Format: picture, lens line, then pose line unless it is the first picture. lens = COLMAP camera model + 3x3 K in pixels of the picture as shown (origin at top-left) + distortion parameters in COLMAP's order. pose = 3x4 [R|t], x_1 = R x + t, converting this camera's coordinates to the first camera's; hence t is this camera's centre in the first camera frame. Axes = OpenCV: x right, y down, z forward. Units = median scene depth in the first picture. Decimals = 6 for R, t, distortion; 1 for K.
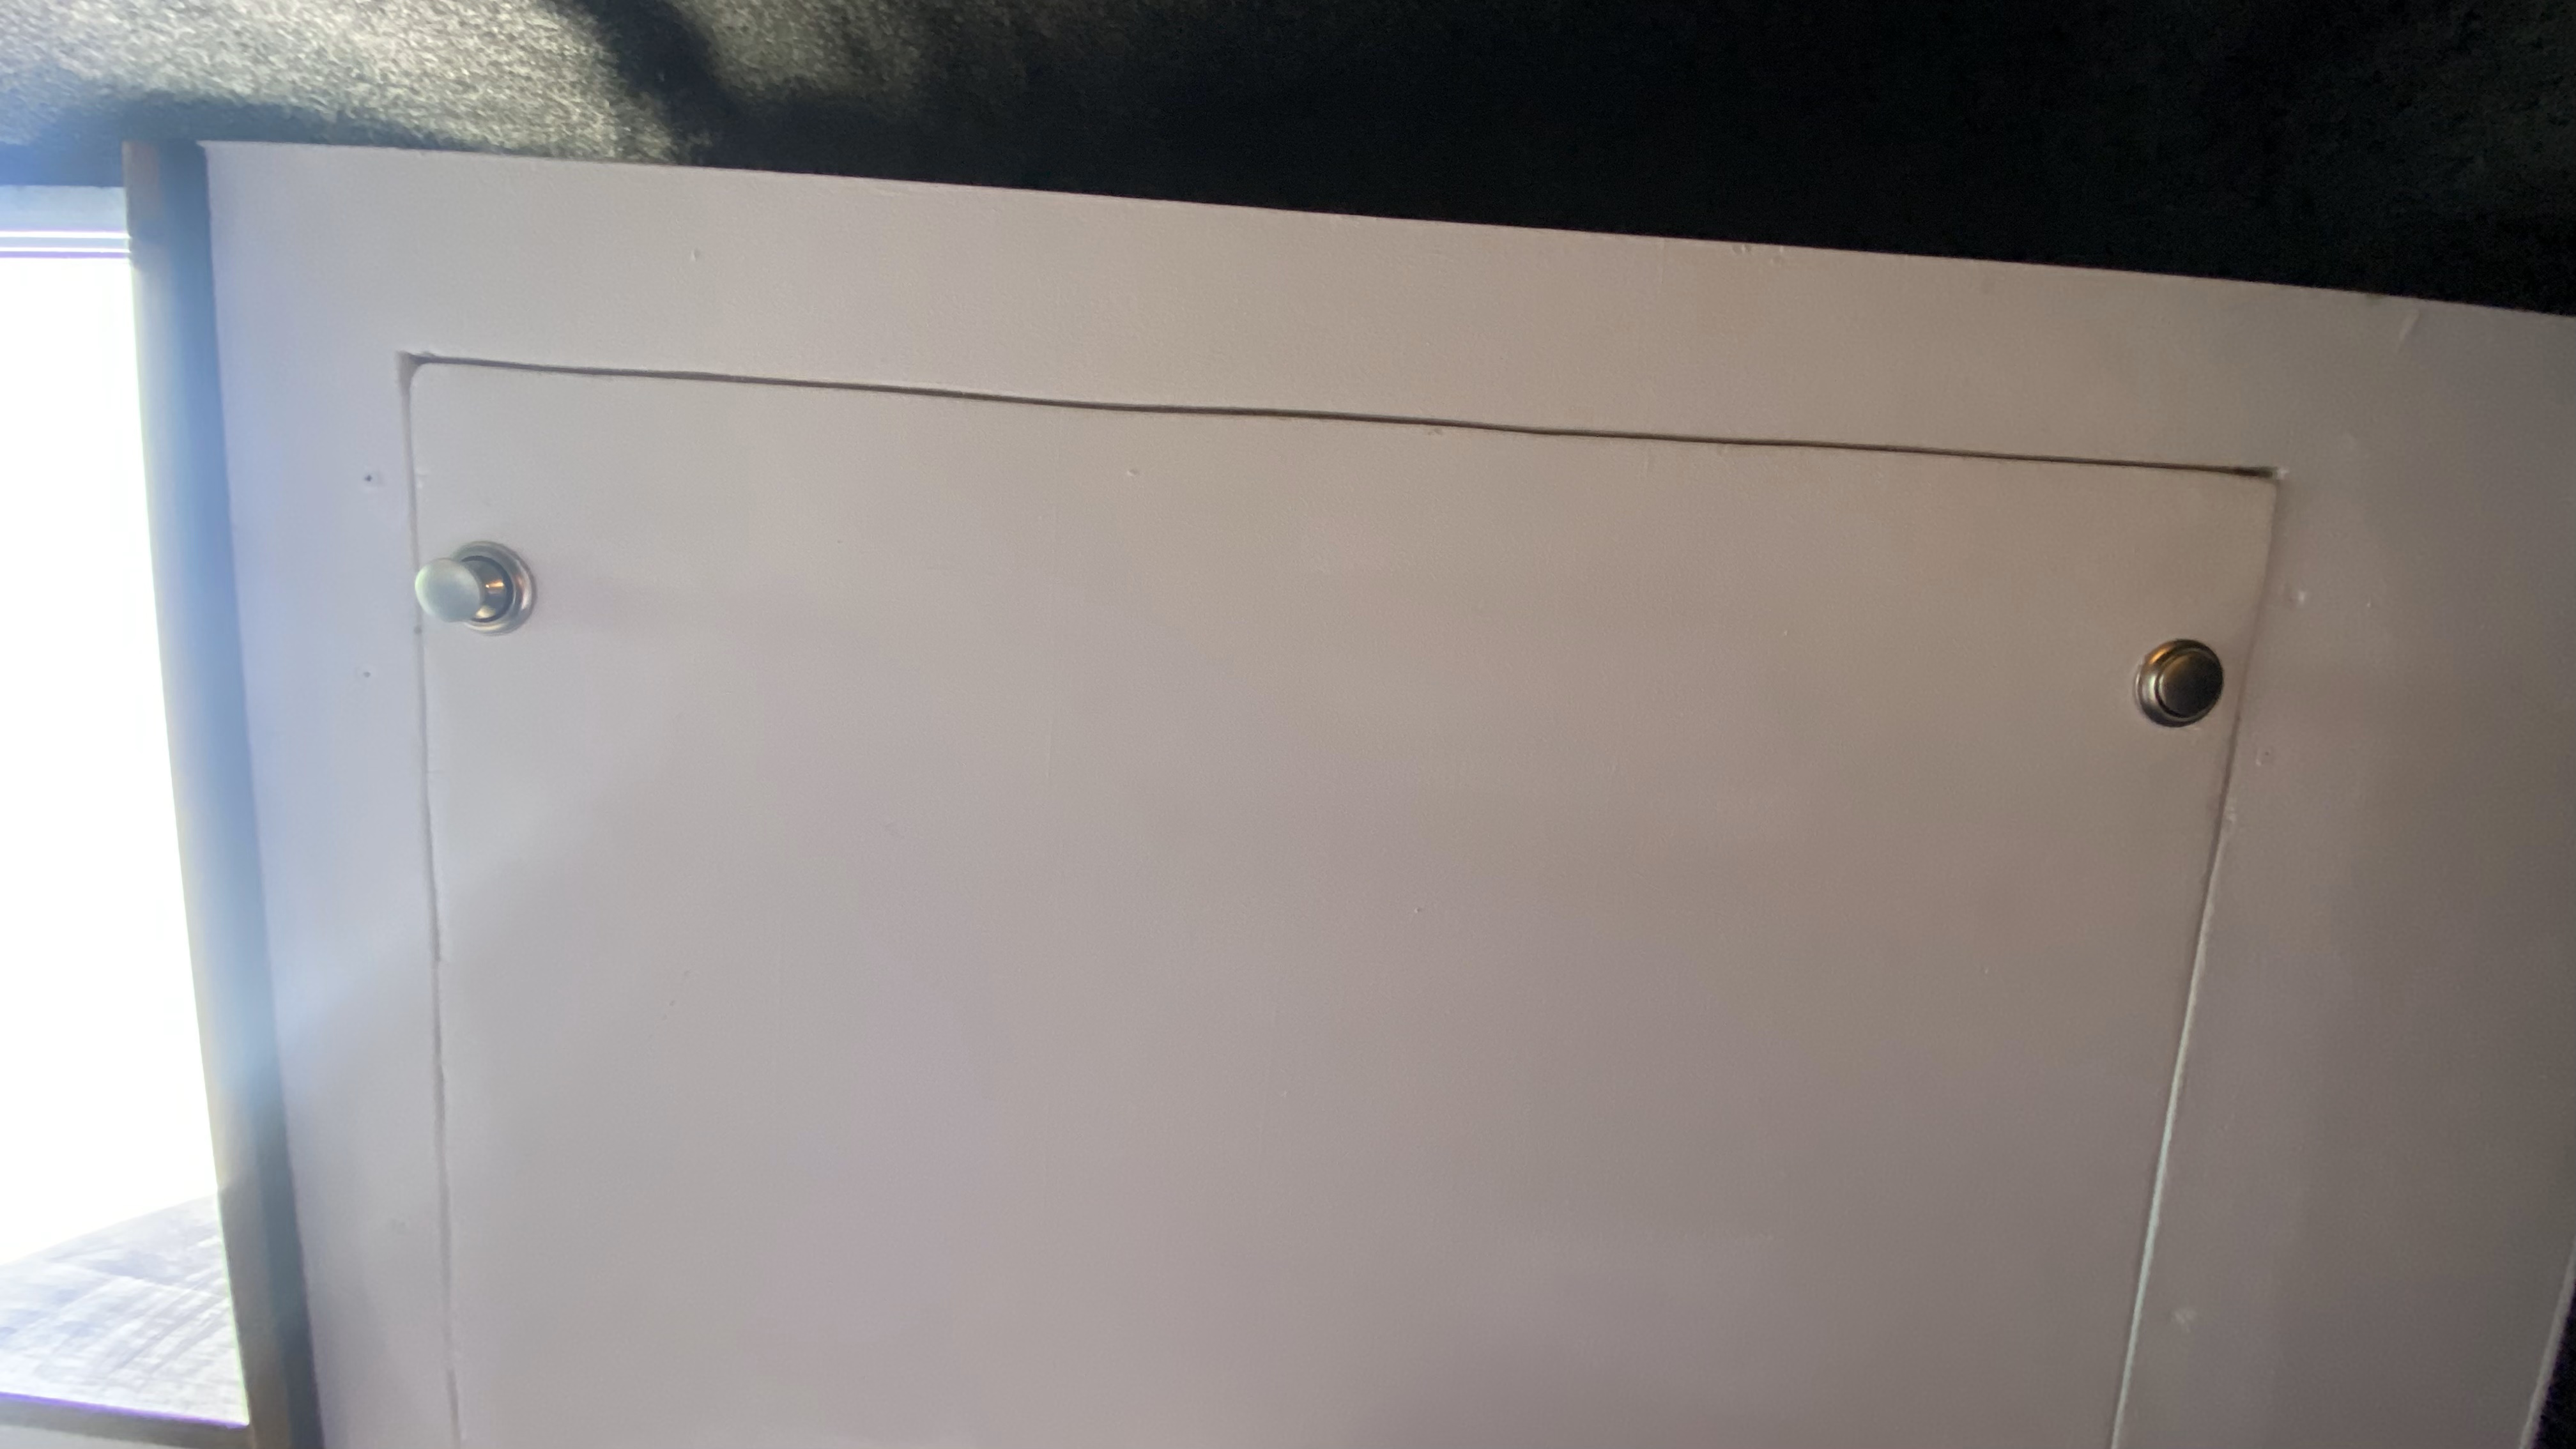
lens RADIAL K [[1042.3, 0, 1284.1], [0, 1042.3, 722.7], [0, 0, 1]] dist [0.018346, -0.018760]
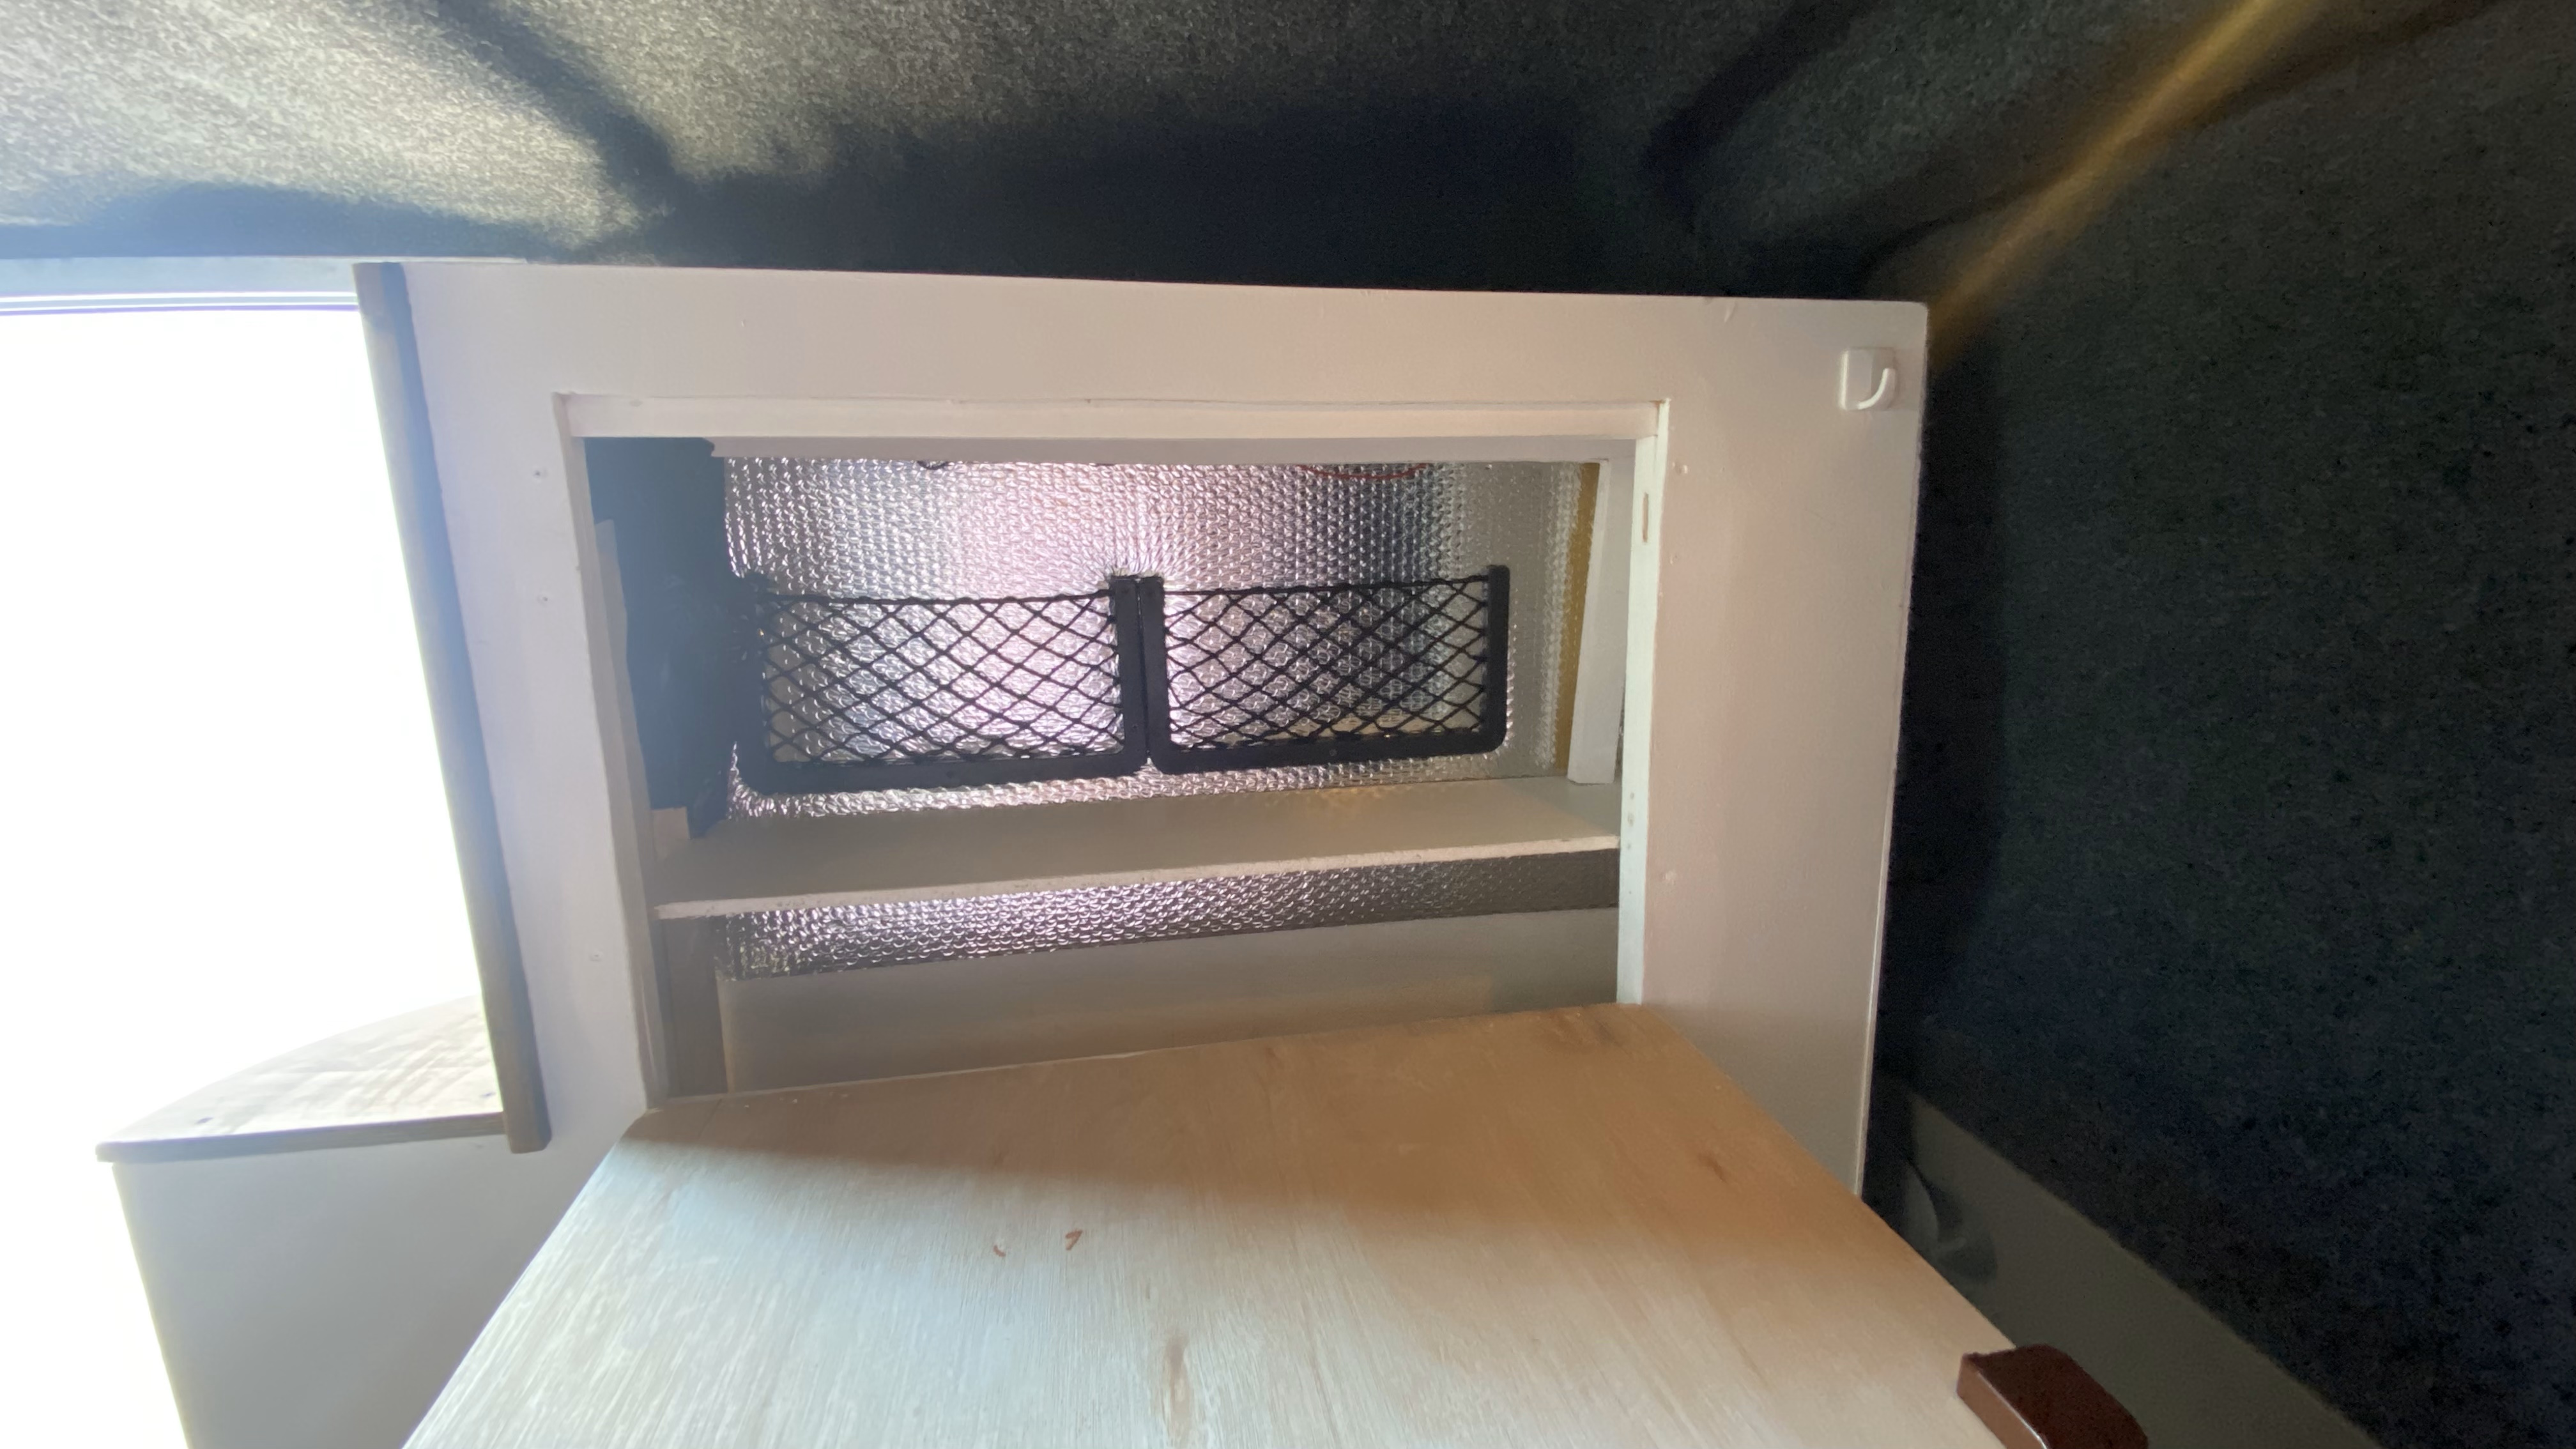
lens RADIAL K [[1039.3, 0, 1288.0], [0, 1039.3, 724.5], [0, 0, 1]] dist [0.023099, -0.020767]
pose [[0.983569, -0.103938, 0.147614, -0.021034], [0.094787, 0.993190, 0.067745, 0.108651], [-0.153650, -0.052640, 0.986722, -0.570720]]
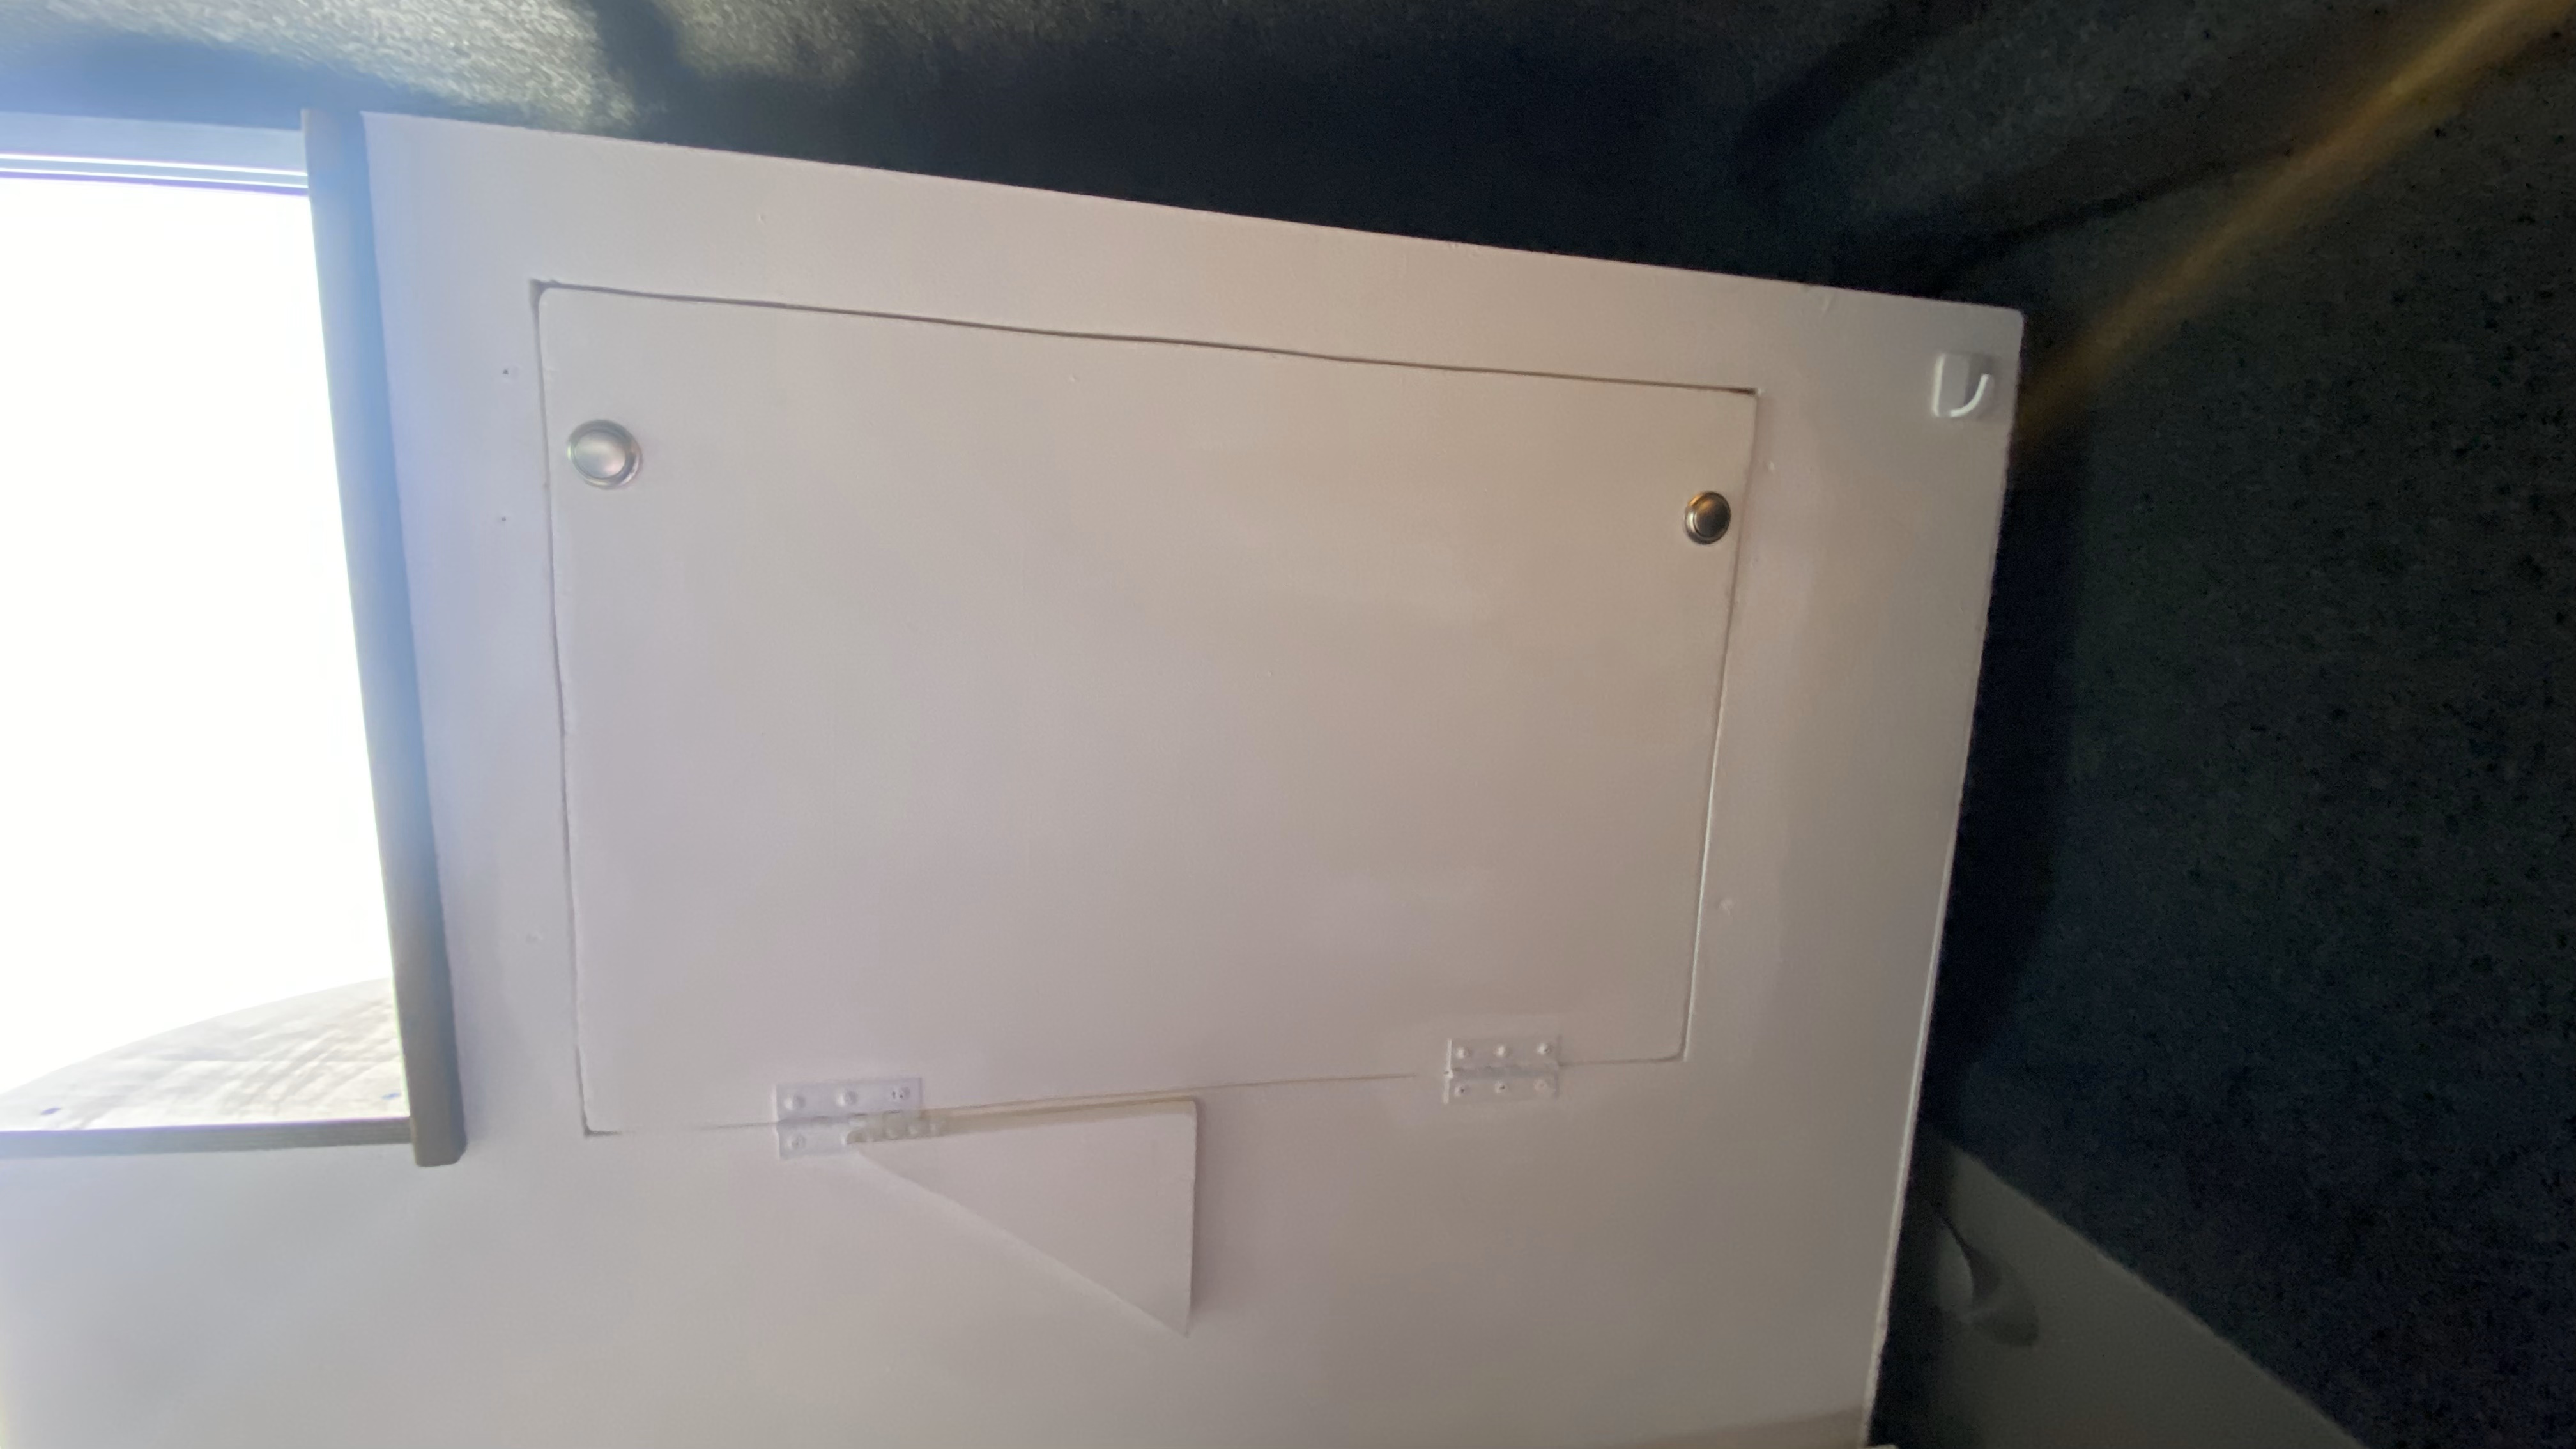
lens RADIAL K [[1039.3, 0, 1288.0], [0, 1039.3, 724.5], [0, 0, 1]] dist [0.023099, -0.020767]
pose [[0.978230, -0.048486, 0.201779, -0.129868], [0.038905, 0.997931, 0.051183, 0.146119], [-0.203843, -0.042218, 0.978093, -0.421078]]
